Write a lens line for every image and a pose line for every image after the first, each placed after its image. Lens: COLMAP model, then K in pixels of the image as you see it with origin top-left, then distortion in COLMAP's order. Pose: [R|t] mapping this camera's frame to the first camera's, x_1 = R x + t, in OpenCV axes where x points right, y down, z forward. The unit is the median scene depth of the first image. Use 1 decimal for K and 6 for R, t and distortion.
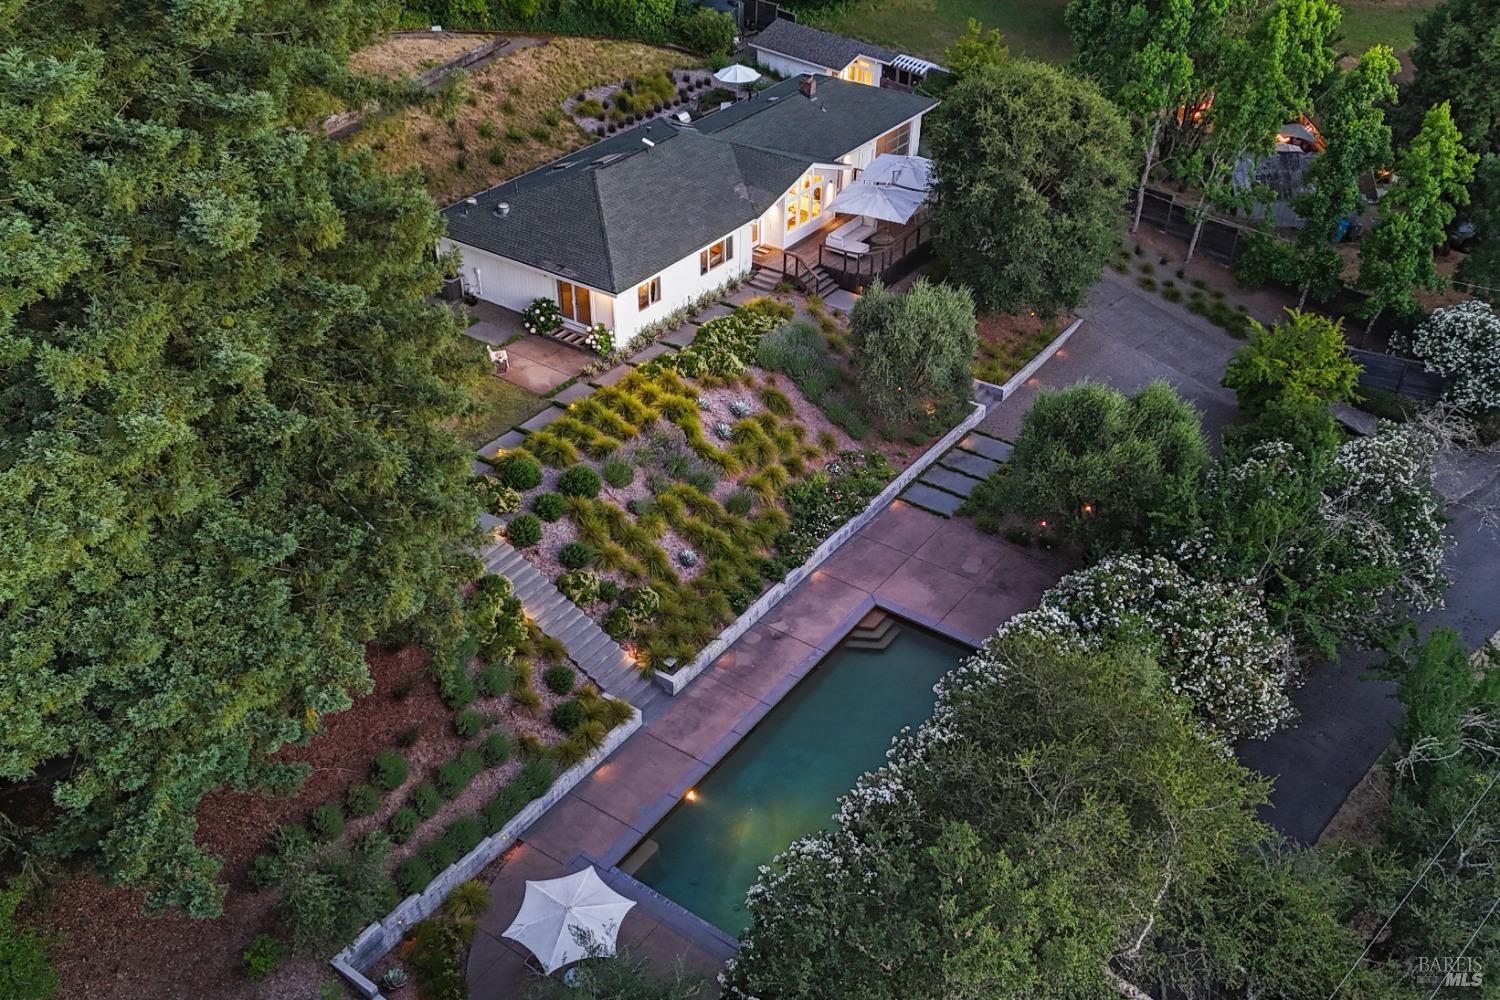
lens RADIAL K [[1283.4, 0, 750.0], [0, 1283.4, 500.0], [0, 0, 1]] dist [0.078208, -0.249429]
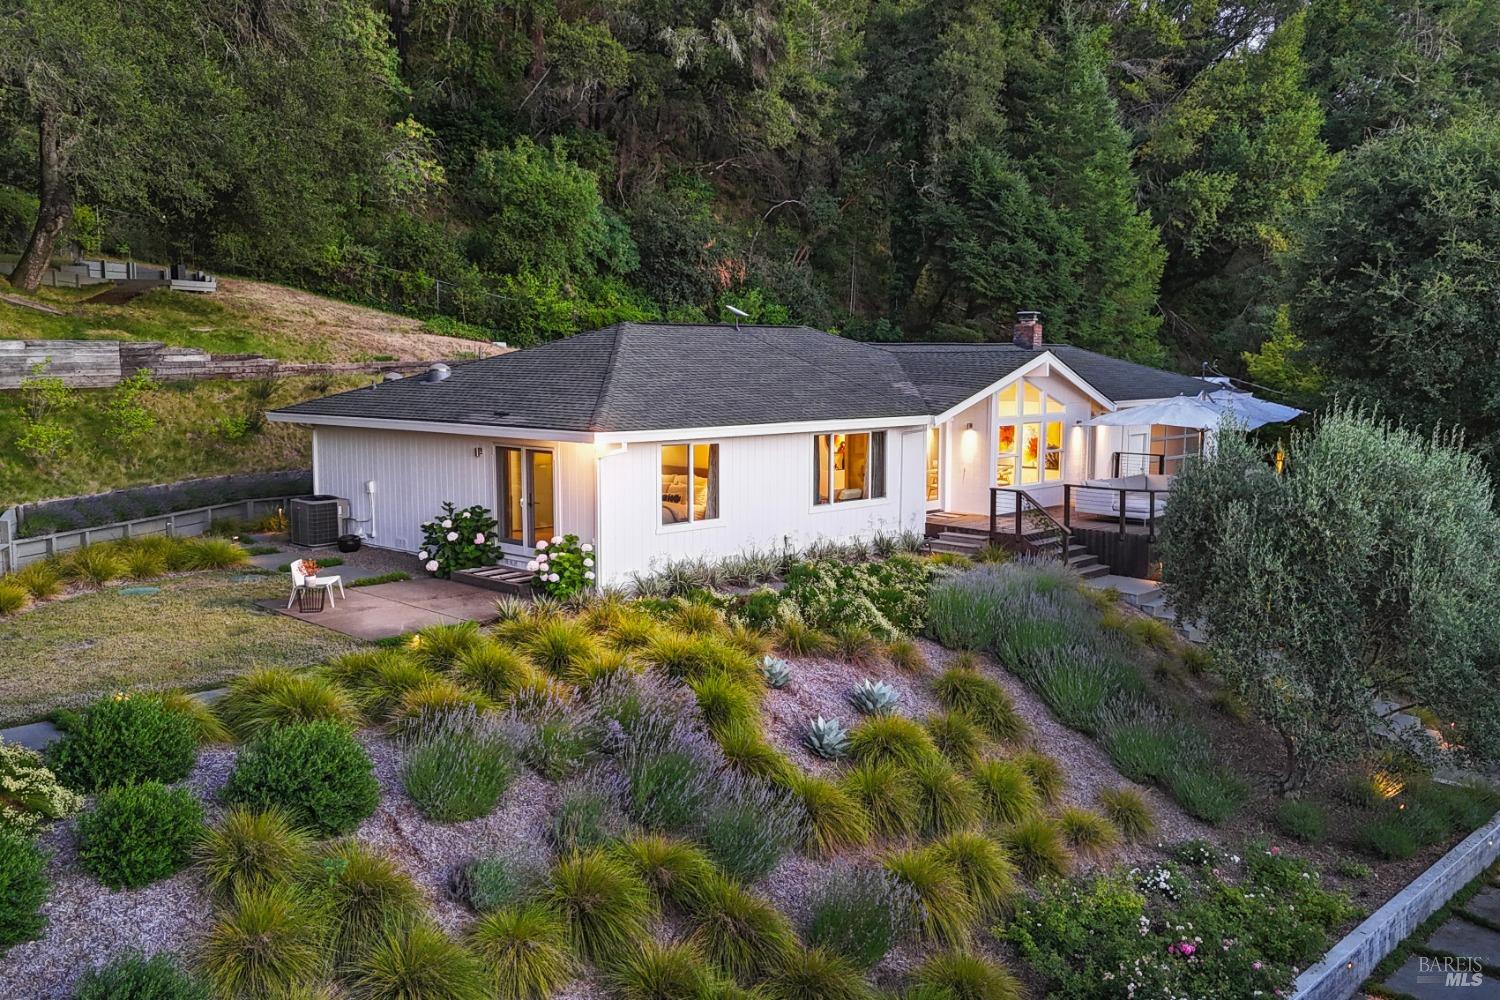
lens RADIAL K [[1267.4, 0, 750.0], [0, 1267.4, 500.0], [0, 0, 1]] dist [0.146441, -0.228467]
pose [[0.986958, -0.002006, -0.160963, 0.014474], [-0.074927, 0.879278, -0.470378, 0.050656], [0.142474, 0.476304, 0.867661, 0.600842]]
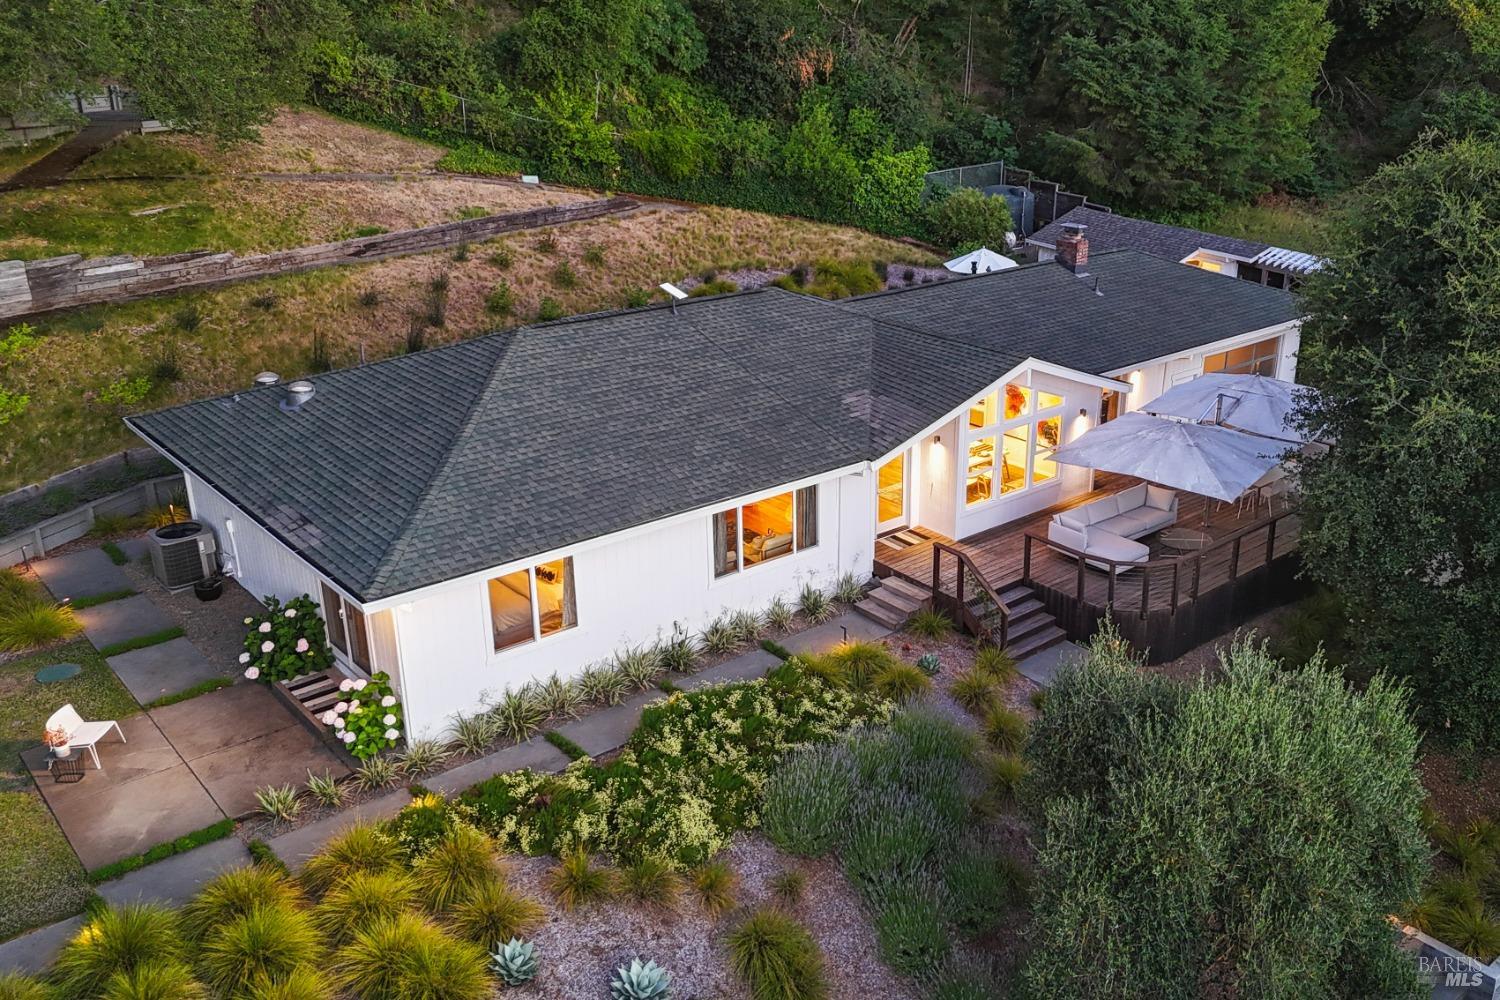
lens RADIAL K [[1265.6, 0, 866.2], [0, 1265.6, 497.9], [0, 0, 1]] dist [0.082695, -0.053306]
pose [[0.973887, 0.075519, -0.214104, 0.099011], [-0.125152, 0.965406, -0.228755, -0.114045], [0.189422, 0.249578, 0.949647, 0.626642]]
